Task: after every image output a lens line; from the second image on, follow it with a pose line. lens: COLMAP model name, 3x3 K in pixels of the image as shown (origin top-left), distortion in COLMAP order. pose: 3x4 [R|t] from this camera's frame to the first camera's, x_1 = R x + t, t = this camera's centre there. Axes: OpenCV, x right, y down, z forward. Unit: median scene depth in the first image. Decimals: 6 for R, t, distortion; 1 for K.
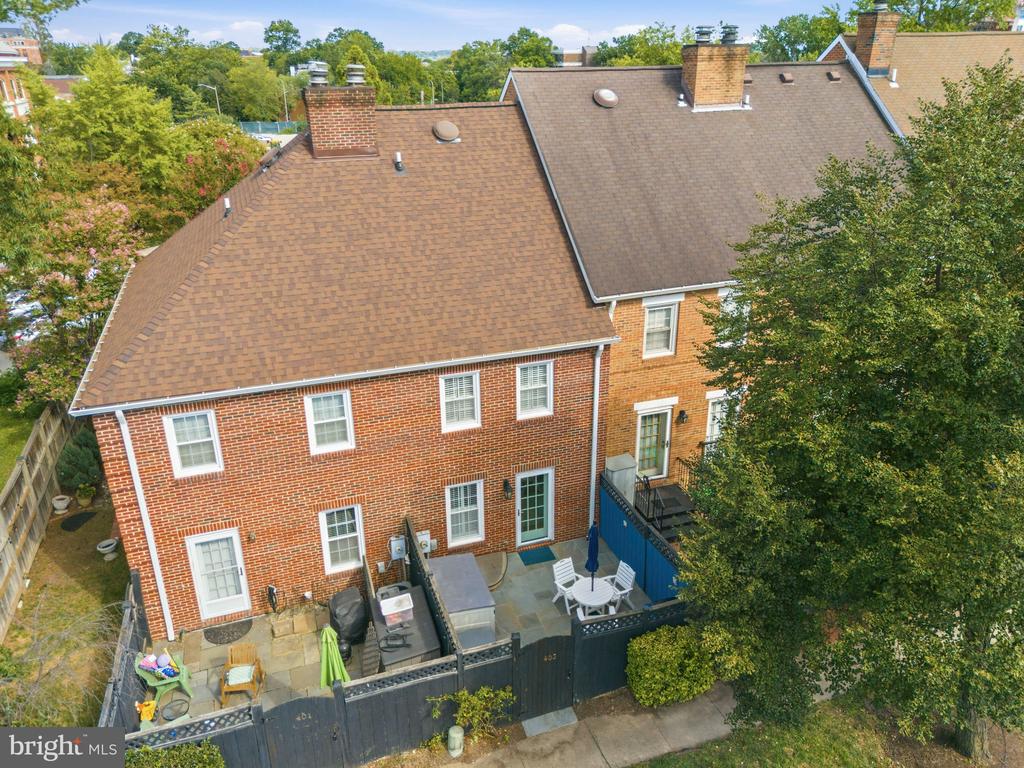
lens RADIAL K [[748.4, 0, 512.0], [0, 748.4, 384.0], [0, 0, 1]] dist [0.081031, -0.080358]
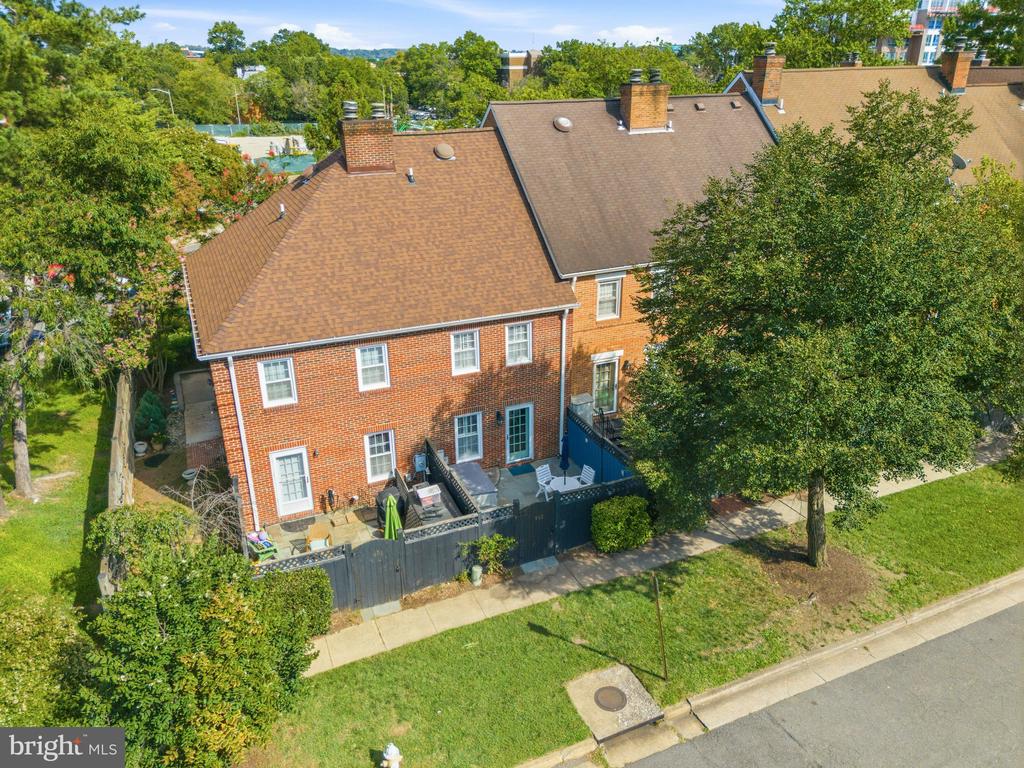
lens RADIAL K [[748.4, 0, 512.0], [0, 748.4, 384.0], [0, 0, 1]] dist [0.081031, -0.080358]
pose [[0.997630, -0.025116, 0.064058, -0.070345], [0.025058, 0.999685, 0.001715, 0.078499], [-0.064080, -0.000106, 0.997945, -0.352231]]
